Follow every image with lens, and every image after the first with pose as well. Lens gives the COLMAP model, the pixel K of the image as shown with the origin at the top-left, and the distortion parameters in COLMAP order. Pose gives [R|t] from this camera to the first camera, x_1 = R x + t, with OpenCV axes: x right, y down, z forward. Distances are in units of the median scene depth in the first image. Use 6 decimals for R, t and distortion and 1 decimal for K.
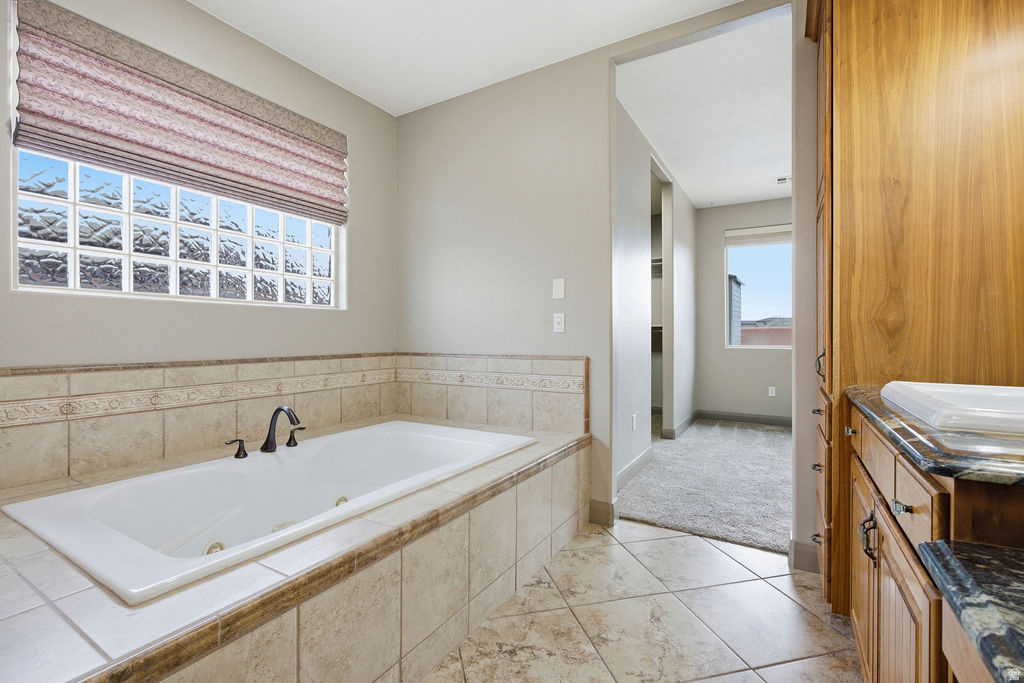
lens RADIAL K [[464.5, 0, 508.8], [0, 464.5, 335.4], [0, 0, 1]] dist [-0.009910, 0.003741]
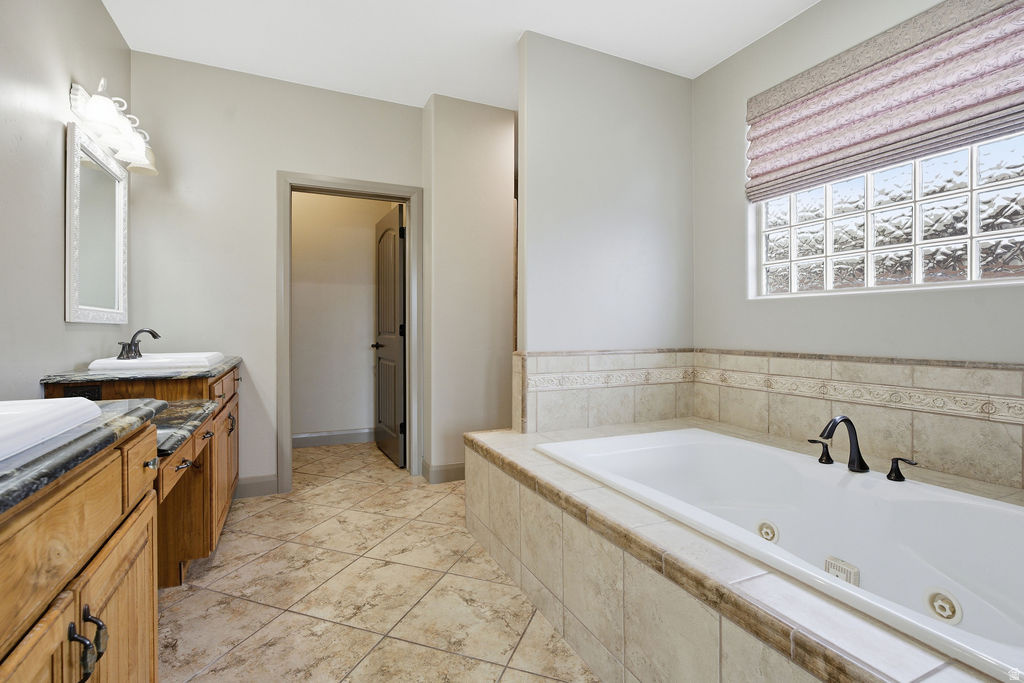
lens RADIAL K [[471.6, 0, 511.9], [0, 471.6, 327.9], [0, 0, 1]] dist [-0.004315, 0.000854]
pose [[-0.549099, -0.000695, -0.835757, 0.557083], [0.000883, 0.999999, -0.001411, -0.002336], [0.835757, -0.001512, -0.549097, 1.026262]]
